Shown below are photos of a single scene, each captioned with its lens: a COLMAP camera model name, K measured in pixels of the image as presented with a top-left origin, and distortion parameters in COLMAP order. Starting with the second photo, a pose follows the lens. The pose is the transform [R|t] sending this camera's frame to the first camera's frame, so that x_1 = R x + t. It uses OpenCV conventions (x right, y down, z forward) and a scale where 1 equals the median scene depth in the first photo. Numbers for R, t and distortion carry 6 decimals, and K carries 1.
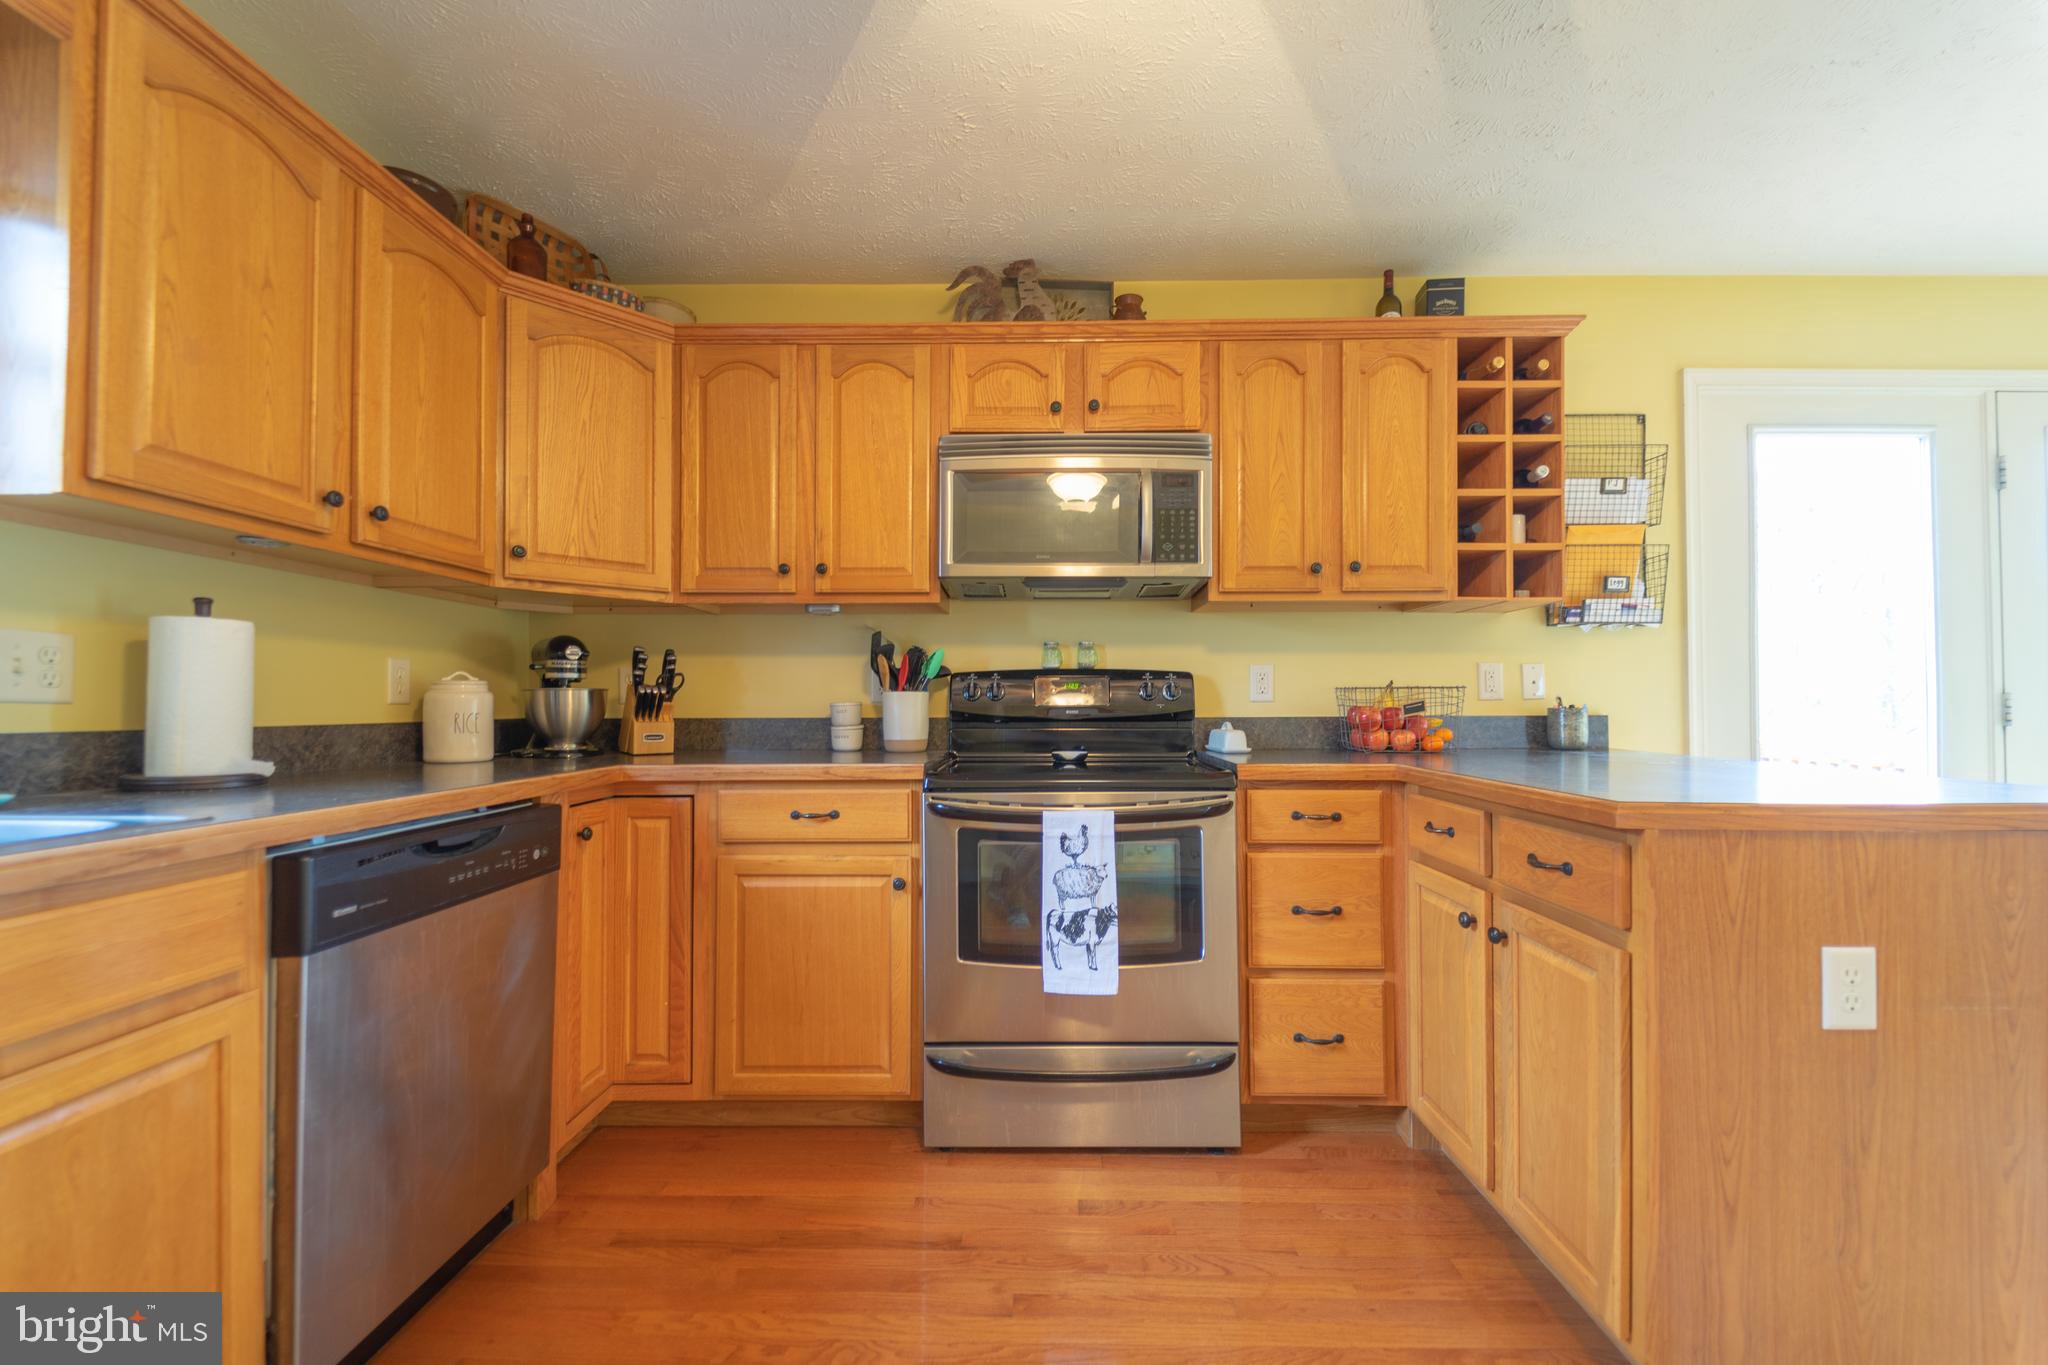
lens RADIAL K [[822.7, 0, 1026.5], [0, 822.7, 690.8], [0, 0, 1]] dist [0.027104, -0.016795]
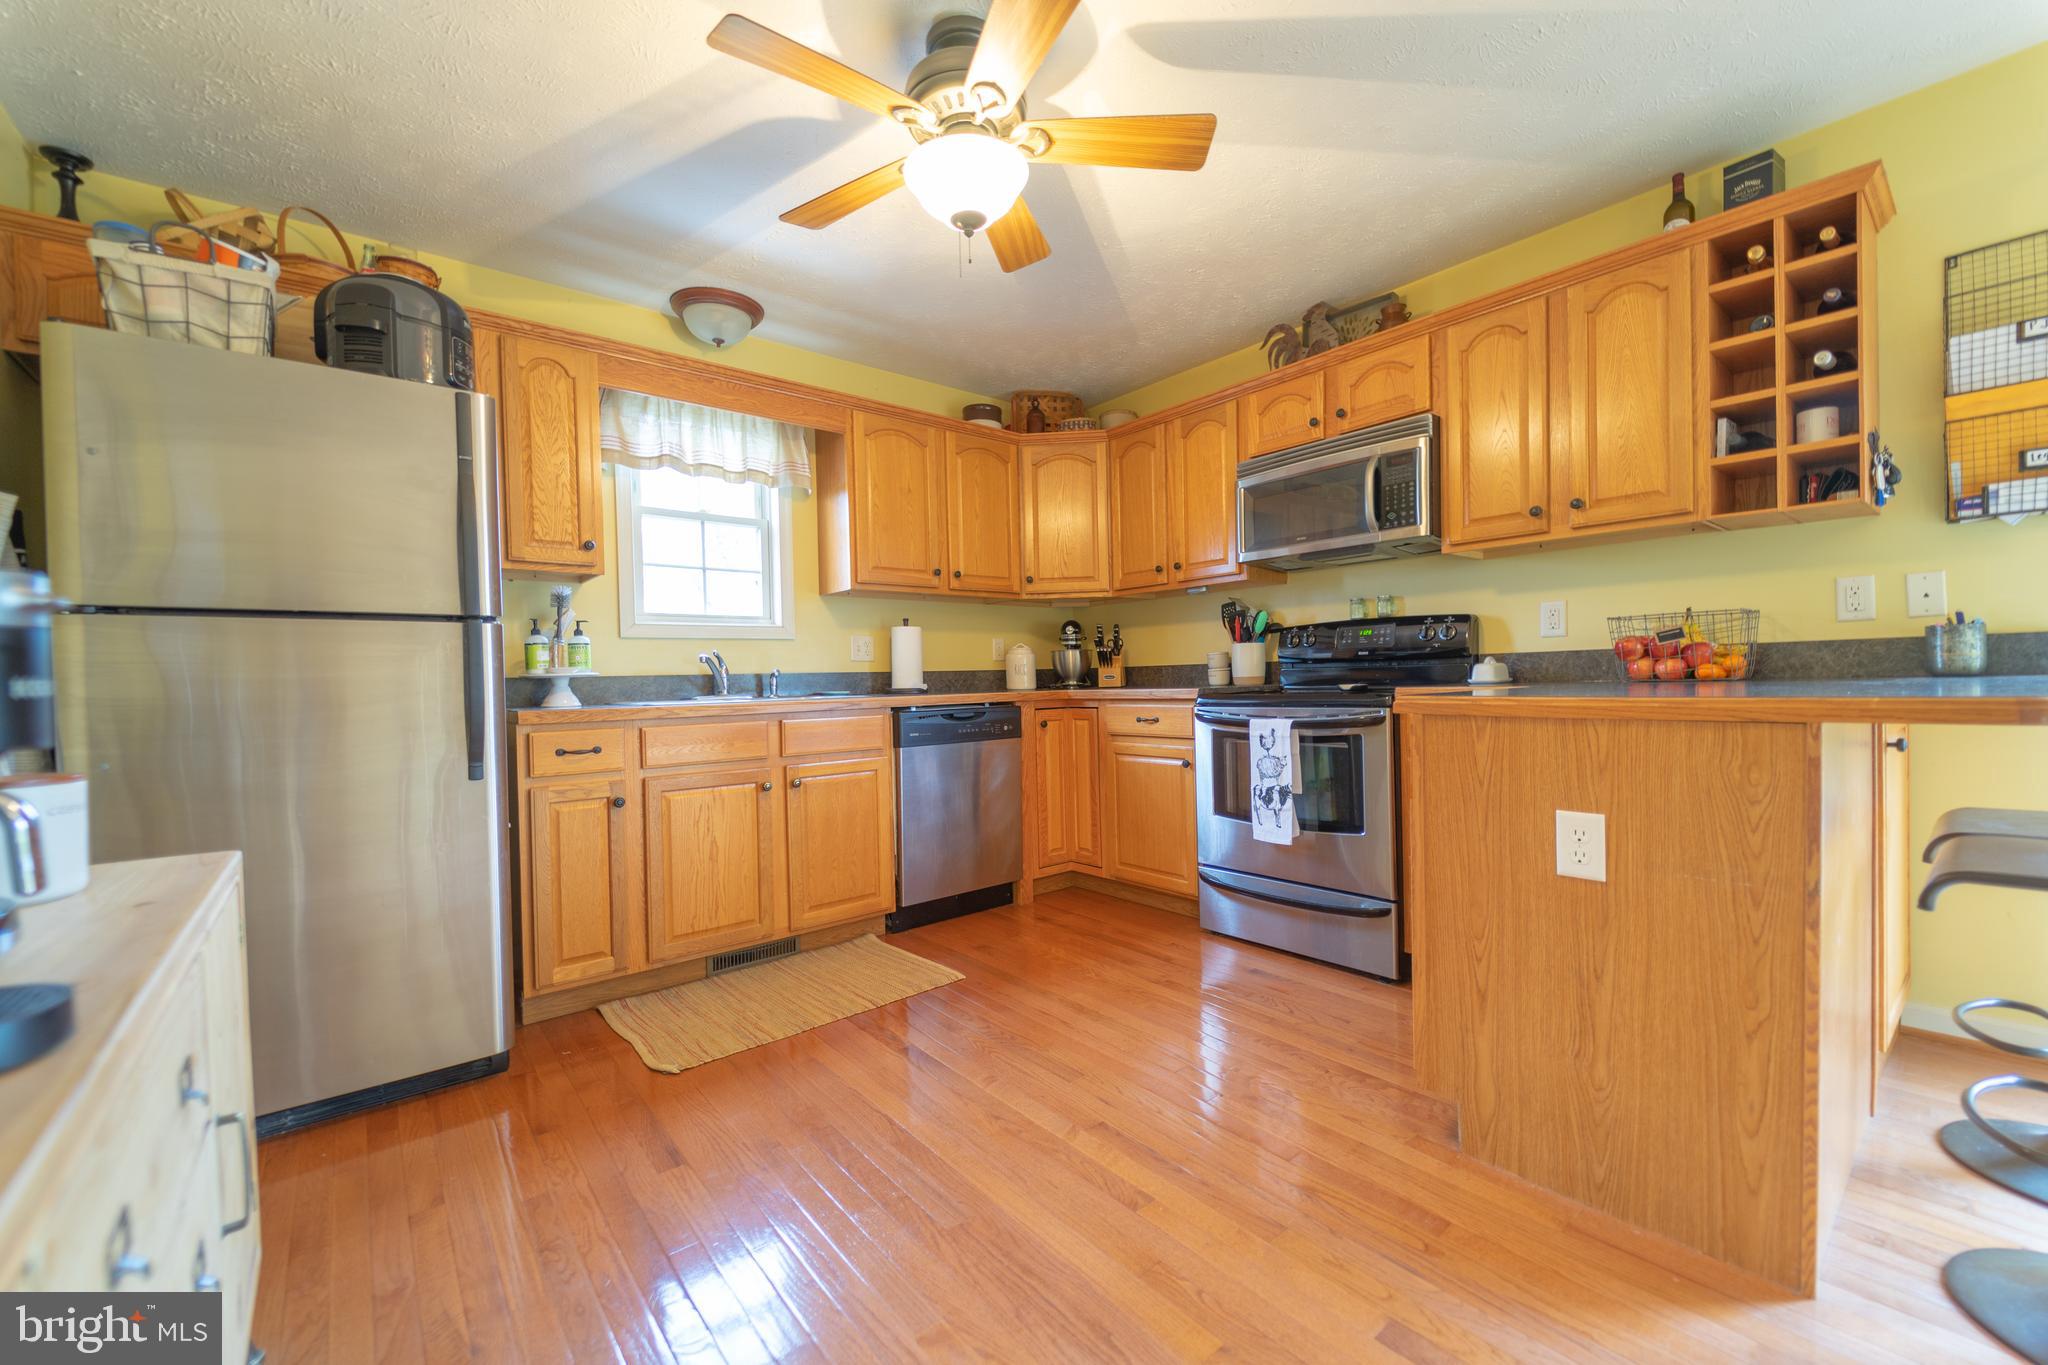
lens RADIAL K [[812.4, 0, 1029.3], [0, 812.4, 689.9], [0, 0, 1]] dist [0.024760, -0.016117]
pose [[0.653311, -0.003195, -0.757083, 0.821111], [0.035515, 0.999020, 0.026432, 0.038551], [0.756256, -0.044156, 0.652784, -0.244731]]
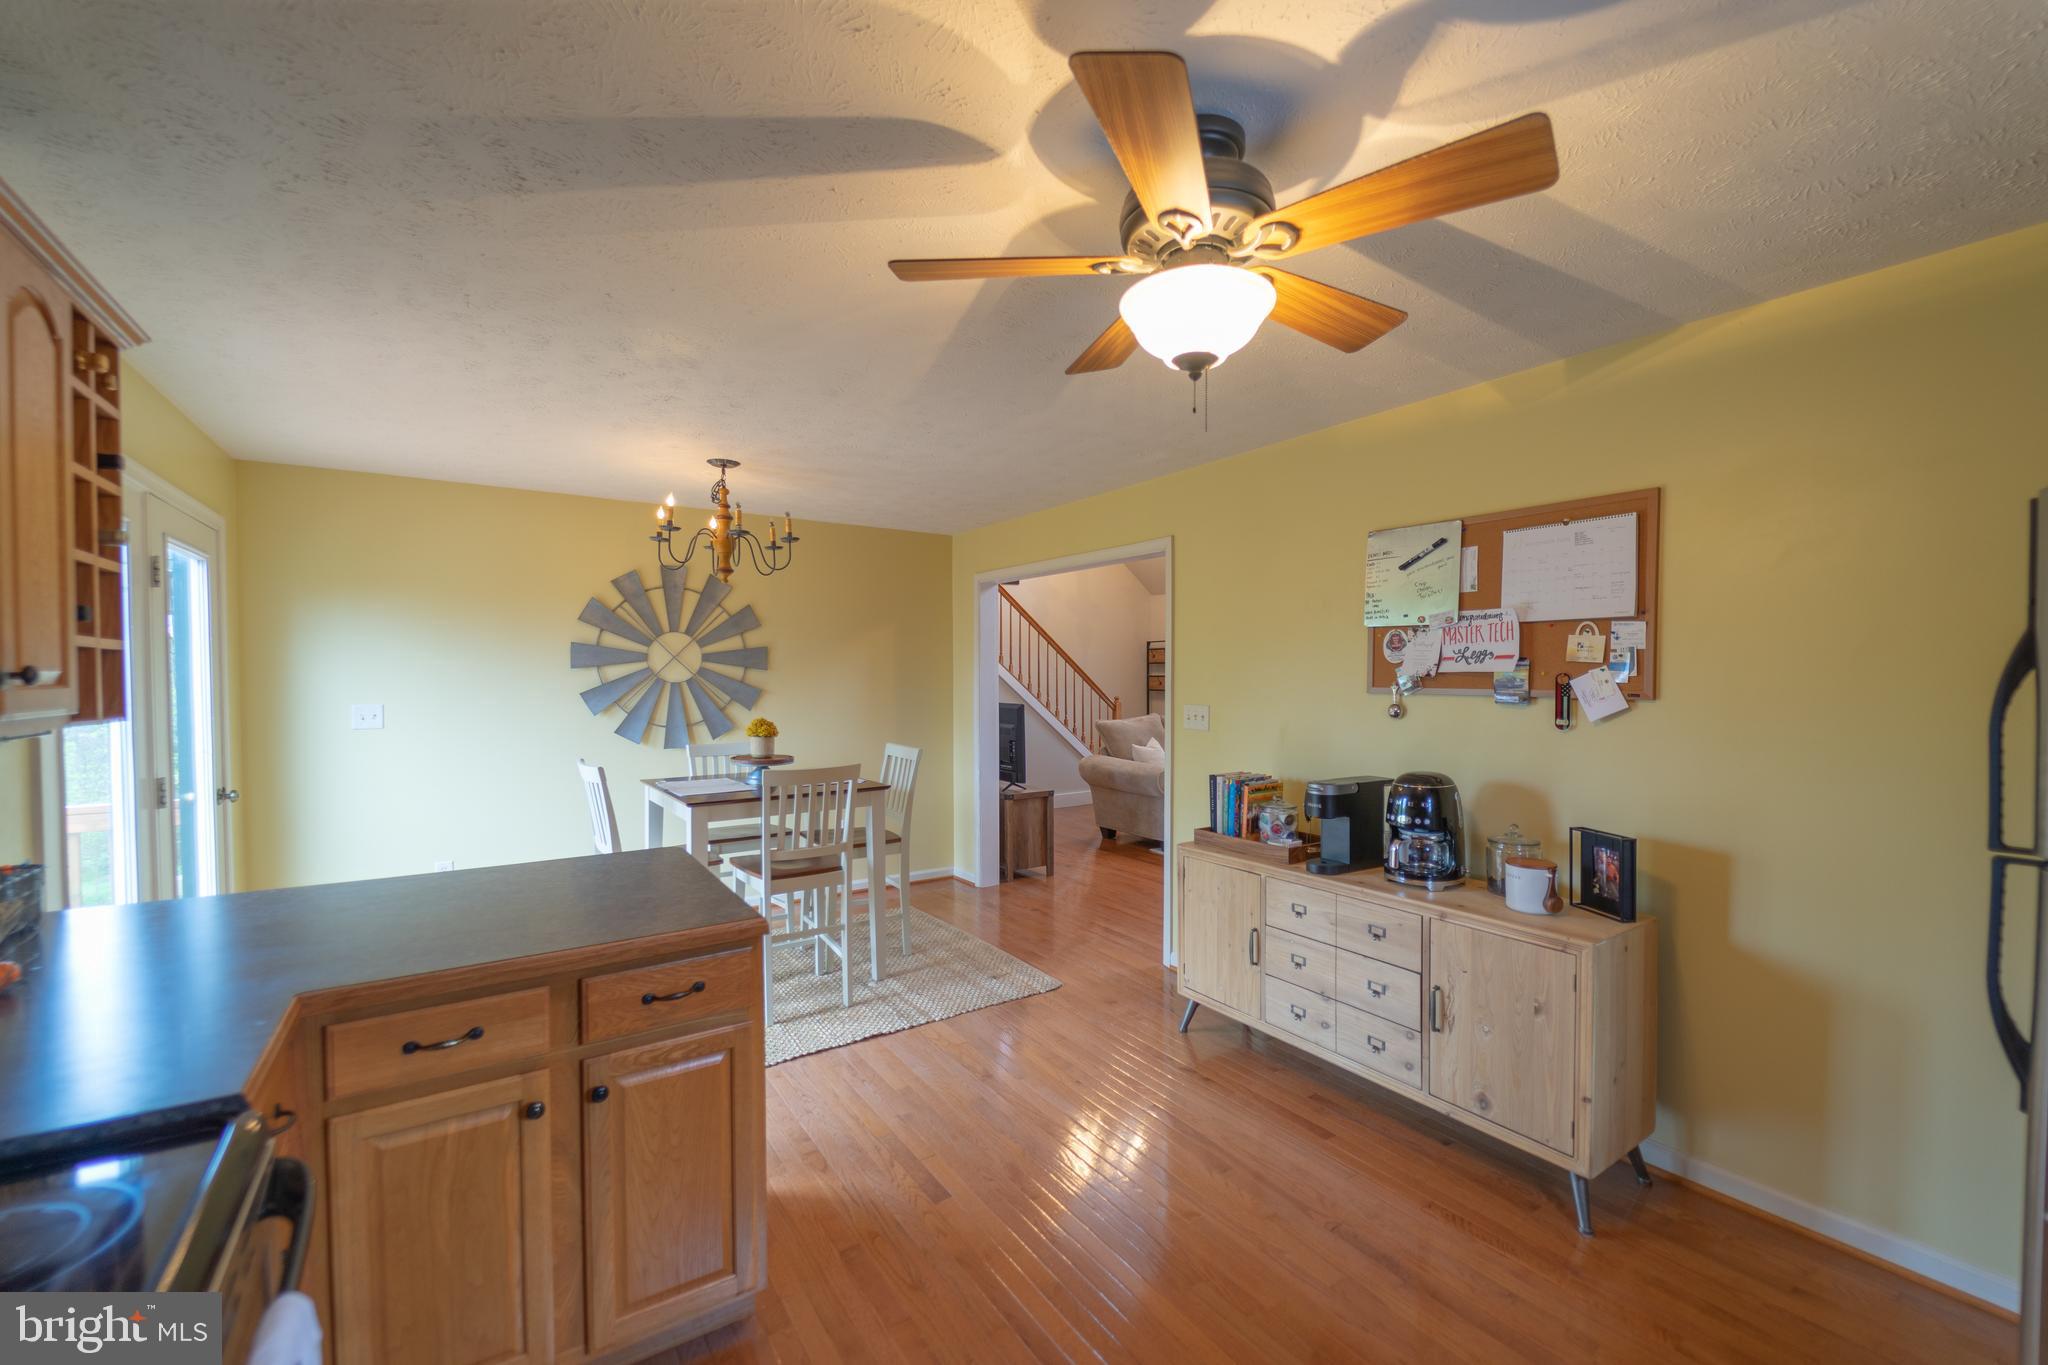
lens RADIAL K [[822.7, 0, 1026.5], [0, 822.7, 690.8], [0, 0, 1]] dist [0.027104, -0.016795]
pose [[-0.570956, -0.016463, 0.820815, -0.433204], [-0.011501, 0.999861, 0.012054, -0.168813], [-0.820900, -0.002558, -0.571066, 0.860937]]
